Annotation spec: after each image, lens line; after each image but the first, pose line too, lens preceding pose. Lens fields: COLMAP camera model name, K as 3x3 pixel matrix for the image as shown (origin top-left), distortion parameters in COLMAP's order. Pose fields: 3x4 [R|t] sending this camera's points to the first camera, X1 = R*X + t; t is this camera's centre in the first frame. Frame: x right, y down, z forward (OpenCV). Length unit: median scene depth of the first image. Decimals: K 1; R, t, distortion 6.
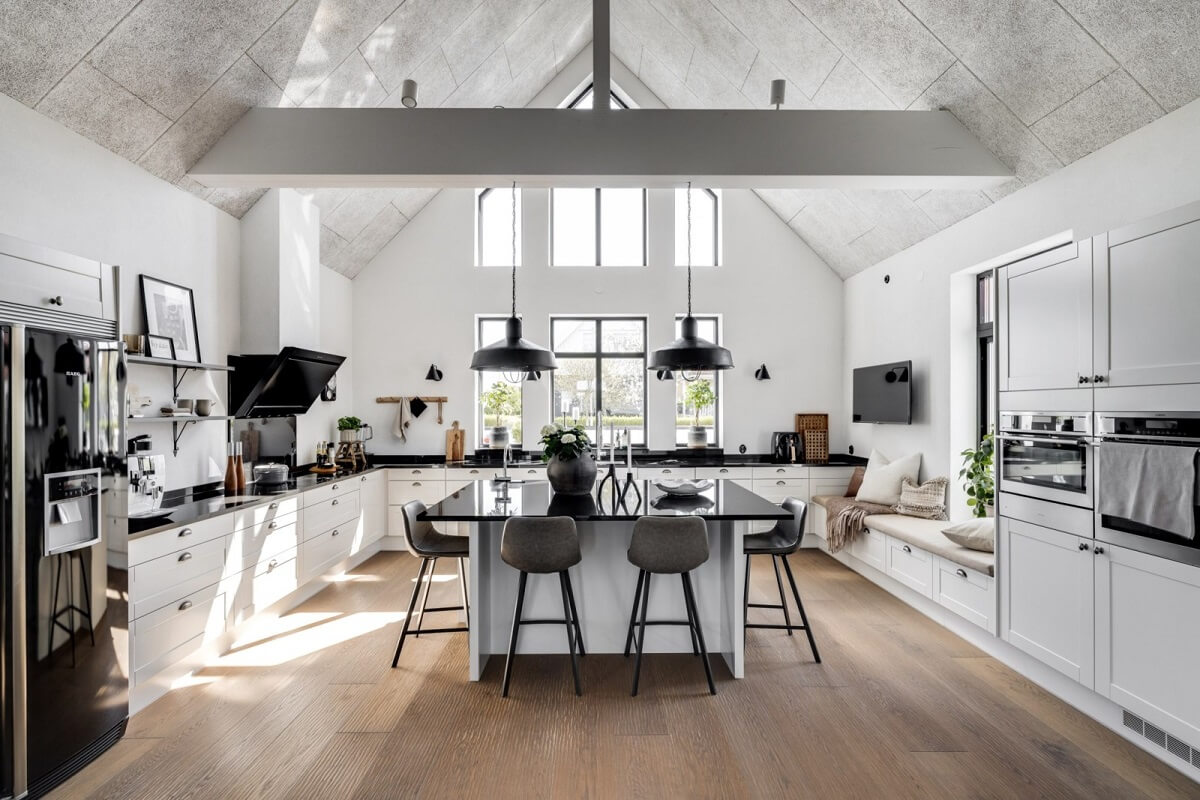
lens RADIAL K [[558.5, 0, 596.4], [0, 558.5, 402.8], [0, 0, 1]] dist [0.014747, 0.000027]
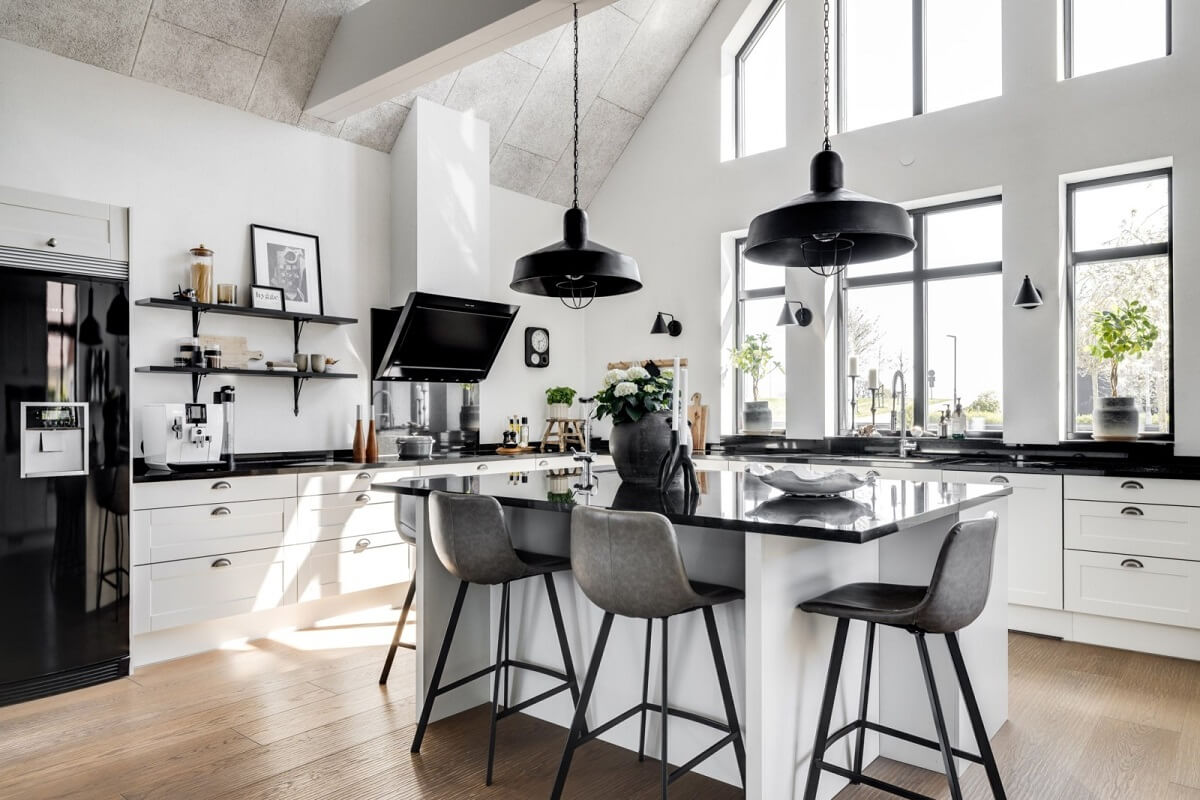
lens RADIAL K [[795.1, 0, 605.2], [0, 795.1, 403.0], [0, 0, 1]] dist [0.029977, -0.004932]
pose [[0.762409, -0.006982, -0.647058, 0.491417], [0.006049, 0.999975, -0.003663, 0.079881], [0.647067, -0.001121, 0.762432, 0.311442]]
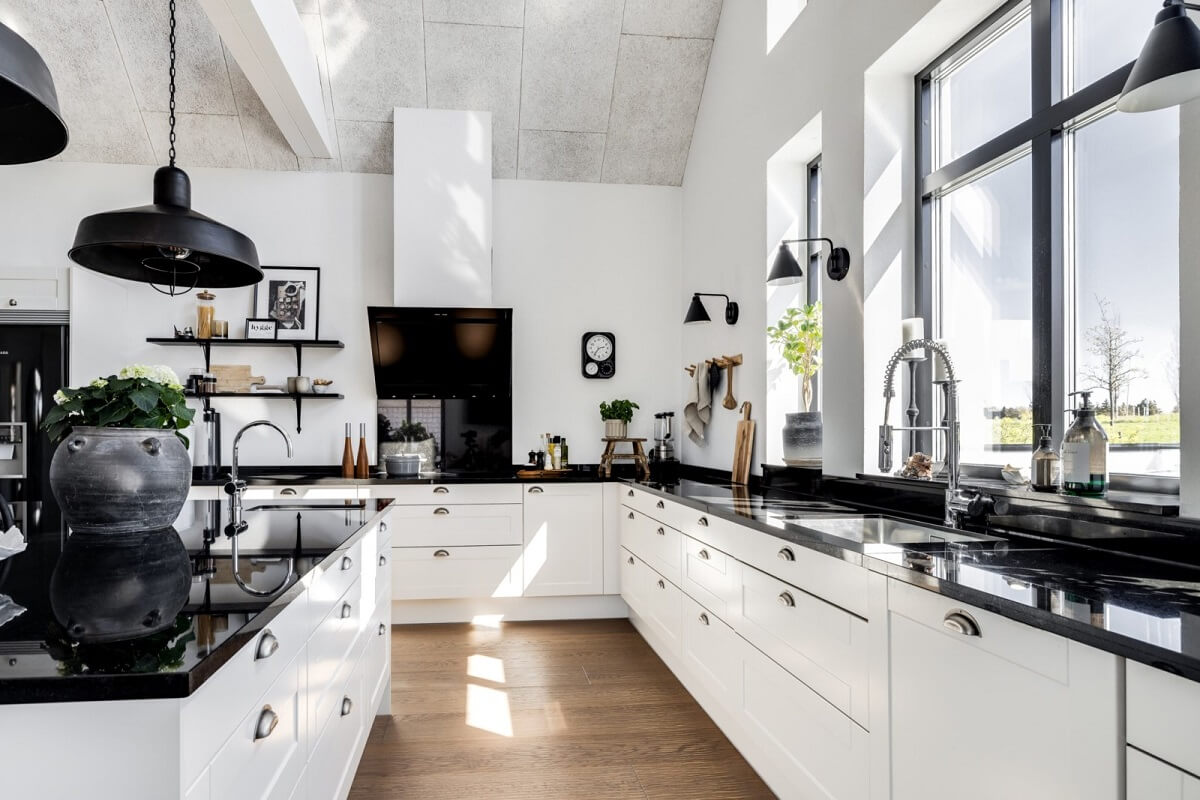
lens RADIAL K [[661.2, 0, 544.1], [0, 661.2, 432.8], [0, 0, 1]] dist [-0.004899, -0.000616]
pose [[0.103424, 0.003385, -0.994632, 0.495084], [0.010465, 0.999935, 0.004491, 0.091206], [0.994582, -0.010873, 0.103382, 1.290799]]
